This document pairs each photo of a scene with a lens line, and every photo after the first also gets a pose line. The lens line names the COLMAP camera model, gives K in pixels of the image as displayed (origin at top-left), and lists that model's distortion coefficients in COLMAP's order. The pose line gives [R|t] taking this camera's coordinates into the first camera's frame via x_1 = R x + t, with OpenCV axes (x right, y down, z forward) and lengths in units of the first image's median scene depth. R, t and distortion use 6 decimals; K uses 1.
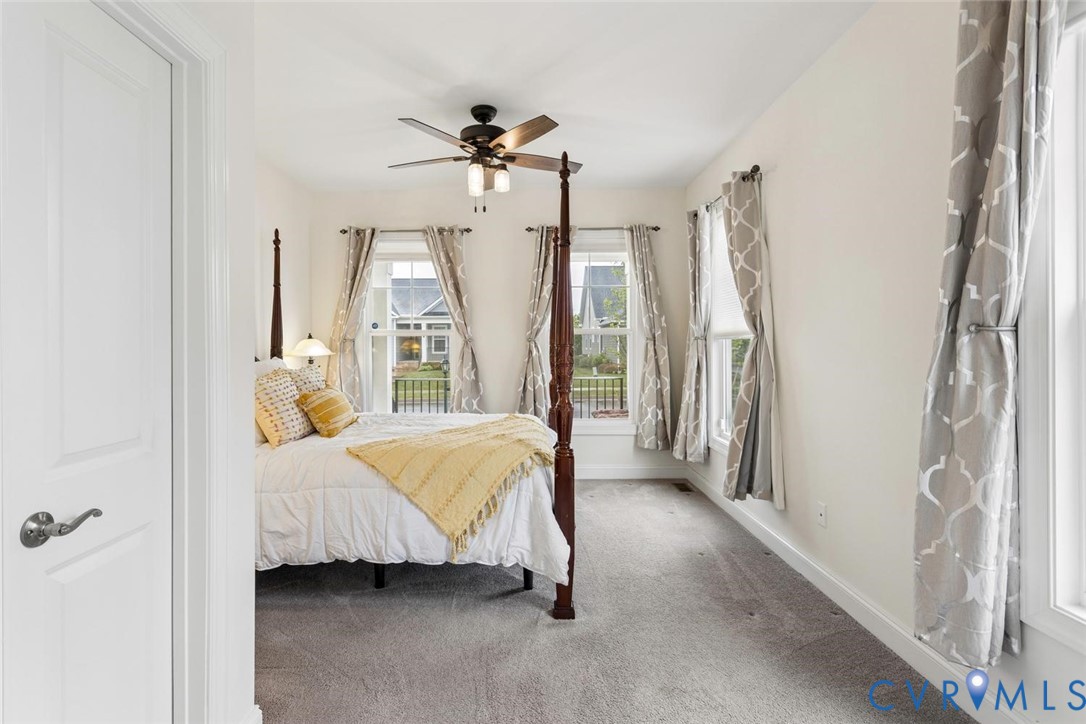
lens RADIAL K [[526.5, 0, 521.6], [0, 526.5, 352.3], [0, 0, 1]] dist [0.003237, 0.002089]
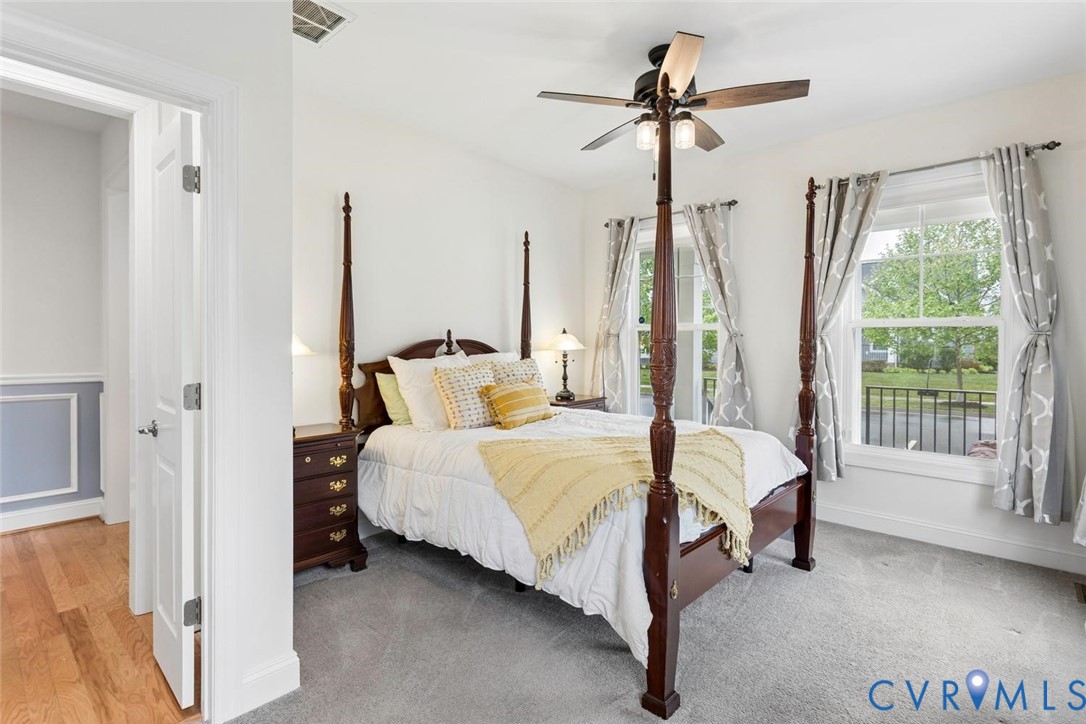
lens RADIAL K [[526.5, 0, 540.8], [0, 526.5, 351.9], [0, 0, 1]] dist [0.003237, 0.002089]
pose [[0.748023, 0.021522, -0.663323, 0.276151], [-0.016790, 0.999768, 0.013505, -0.003096], [0.663460, 0.001035, 0.748211, 0.215339]]
